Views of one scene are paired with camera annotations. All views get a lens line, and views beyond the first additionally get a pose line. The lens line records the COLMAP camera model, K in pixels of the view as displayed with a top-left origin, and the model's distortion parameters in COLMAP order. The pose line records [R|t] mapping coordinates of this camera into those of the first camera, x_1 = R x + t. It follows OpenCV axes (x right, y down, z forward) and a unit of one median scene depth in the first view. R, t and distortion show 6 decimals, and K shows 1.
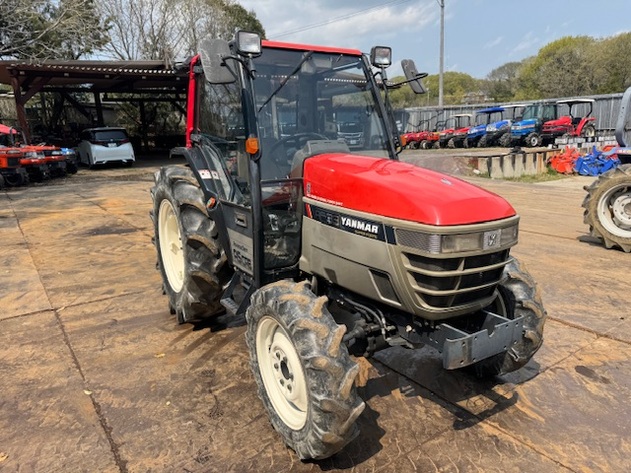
lens RADIAL K [[422.7, 0, 315.5], [0, 422.7, 236.5], [0, 0, 1]] dist [0.069375, -0.109732]
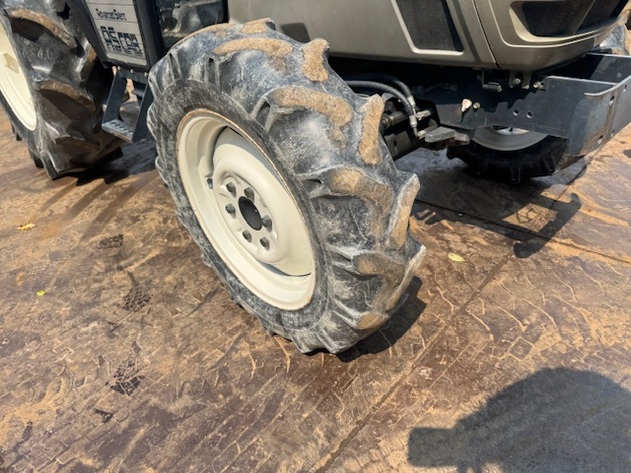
lens RADIAL K [[422.7, 0, 315.5], [0, 422.7, 236.5], [0, 0, 1]] dist [0.069375, -0.109732]
pose [[0.972740, -0.165321, 0.162620, -0.077394], [0.097946, 0.928539, 0.358081, 0.151456], [-0.210197, -0.332392, 0.919420, 0.463427]]
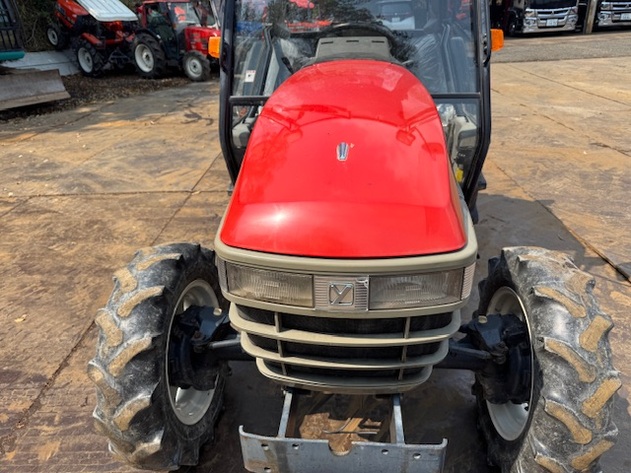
lens RADIAL K [[422.7, 0, 315.5], [0, 422.7, 236.5], [0, 0, 1]] dist [0.069375, -0.109732]
pose [[0.805440, 0.253802, -0.535584, 0.522273], [-0.105392, 0.950601, 0.291976, -0.154097], [0.583231, -0.178722, 0.792401, 0.528557]]
